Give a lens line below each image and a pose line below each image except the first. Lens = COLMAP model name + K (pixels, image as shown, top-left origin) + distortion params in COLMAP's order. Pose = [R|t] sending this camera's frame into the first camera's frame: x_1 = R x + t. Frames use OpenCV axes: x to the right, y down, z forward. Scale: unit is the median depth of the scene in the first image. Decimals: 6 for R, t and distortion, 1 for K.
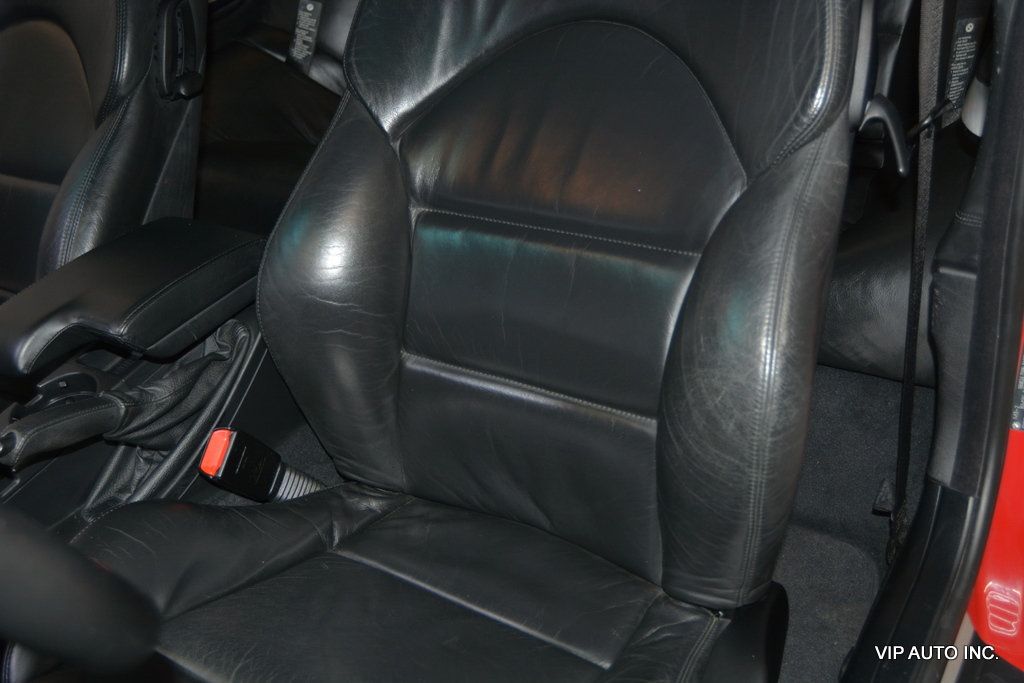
lens RADIAL K [[1091.2, 0, 512.8], [0, 1091.2, 344.2], [0, 0, 1]] dist [-0.001352, 0.000000]
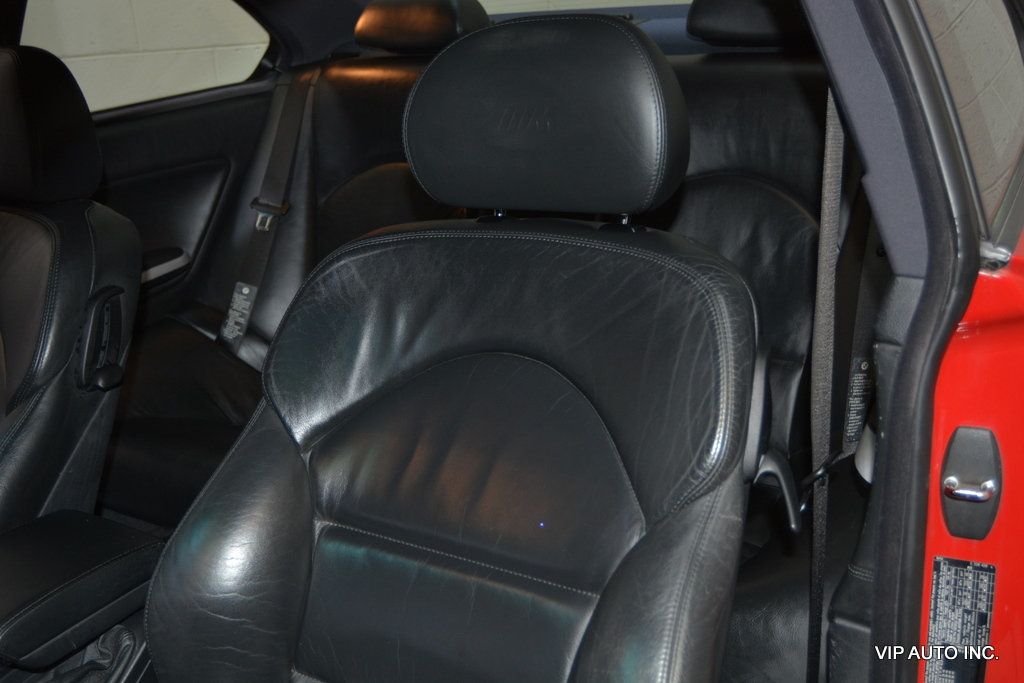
lens RADIAL K [[1091.2, 0, 512.1], [0, 1091.2, 343.5], [0, 0, 1]] dist [-0.001352, 0.000000]
pose [[0.996193, 0.063009, 0.060237, 0.015181], [-0.046415, 0.968338, -0.245289, -0.047305], [-0.073785, 0.241559, 0.967577, -0.011595]]
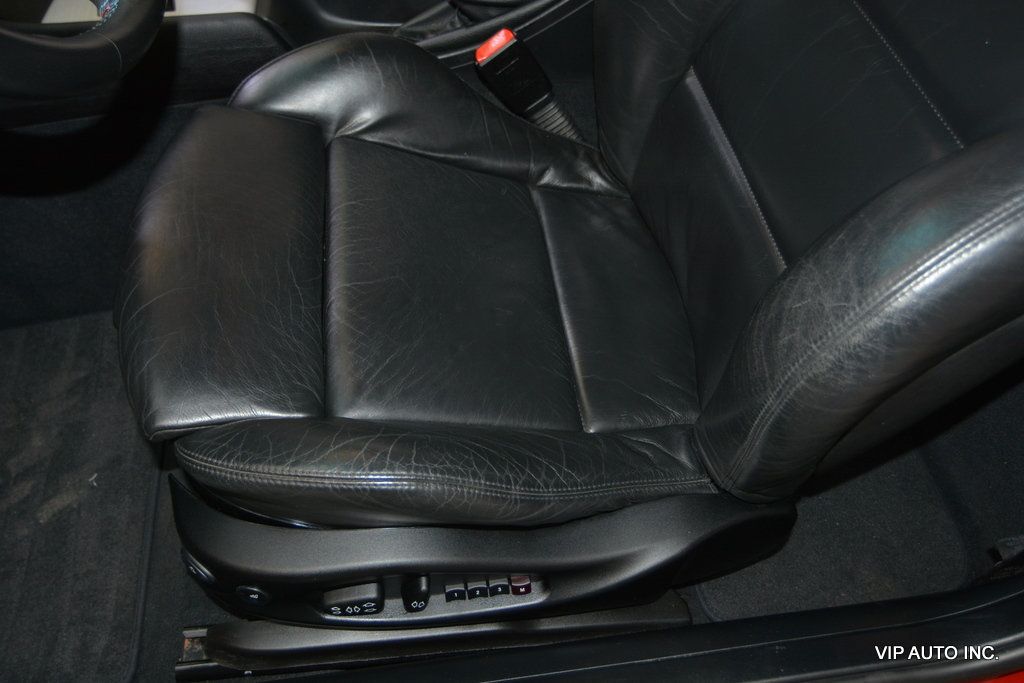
lens RADIAL K [[819.7, 0, 511.6], [0, 819.7, 341.1], [0, 0, 1]] dist [-0.002861, -0.002874]
pose [[0.635930, 0.685344, -0.354820, 0.222947], [-0.500750, 0.716268, 0.486014, -0.093285], [0.587233, -0.131395, 0.798682, 0.296686]]
